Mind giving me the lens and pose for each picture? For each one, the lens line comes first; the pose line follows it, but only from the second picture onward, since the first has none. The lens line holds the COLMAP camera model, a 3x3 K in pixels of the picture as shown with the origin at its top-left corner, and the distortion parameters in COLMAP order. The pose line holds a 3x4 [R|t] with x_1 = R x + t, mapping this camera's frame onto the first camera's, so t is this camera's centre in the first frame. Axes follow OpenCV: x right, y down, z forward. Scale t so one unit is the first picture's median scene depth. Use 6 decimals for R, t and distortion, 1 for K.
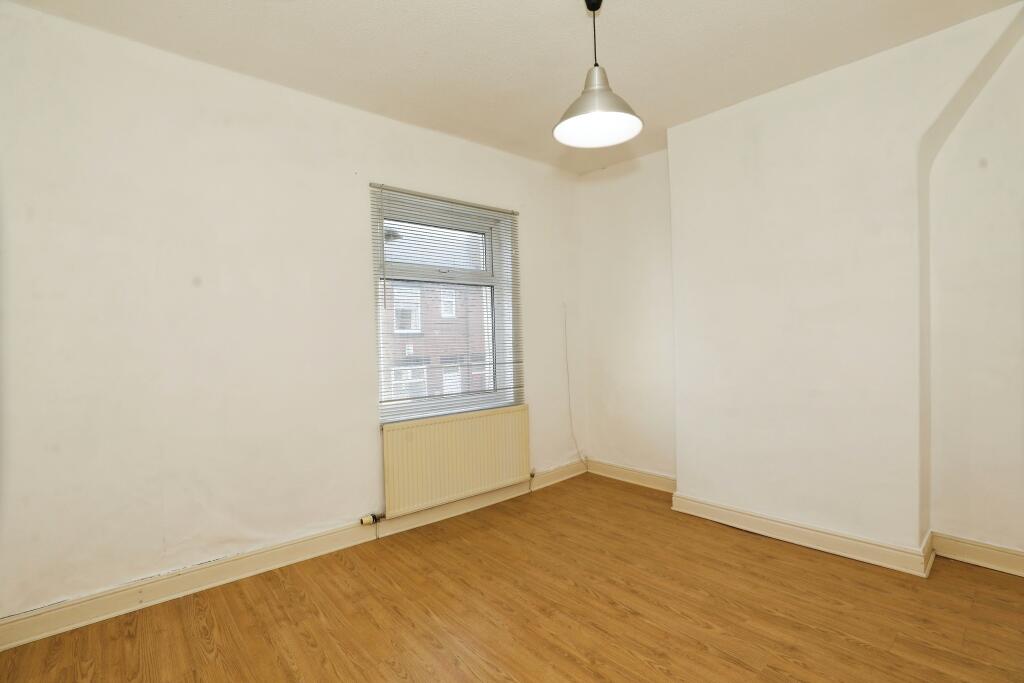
lens RADIAL K [[477.2, 0, 511.8], [0, 477.2, 337.0], [0, 0, 1]] dist [-0.025449, 0.003177]
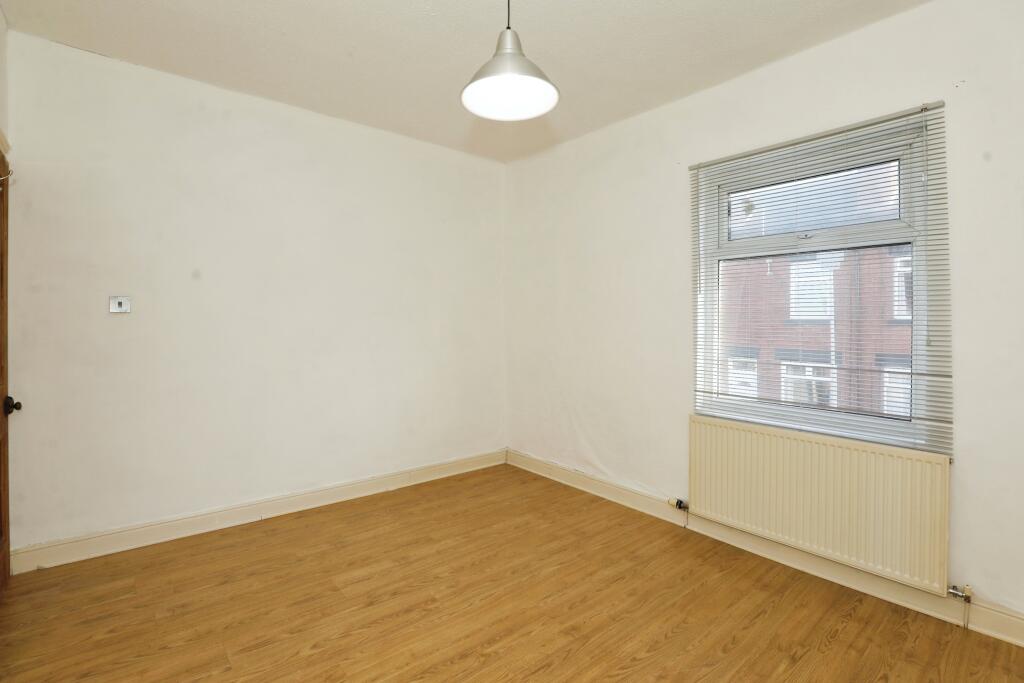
lens RADIAL K [[477.2, 0, 514.8], [0, 477.2, 322.8], [0, 0, 1]] dist [-0.025449, 0.003177]
pose [[-0.008298, 0.016844, -0.999824, 0.722363], [-0.013875, 0.999760, 0.016958, -0.012567], [0.999869, 0.014013, -0.008062, 0.672375]]
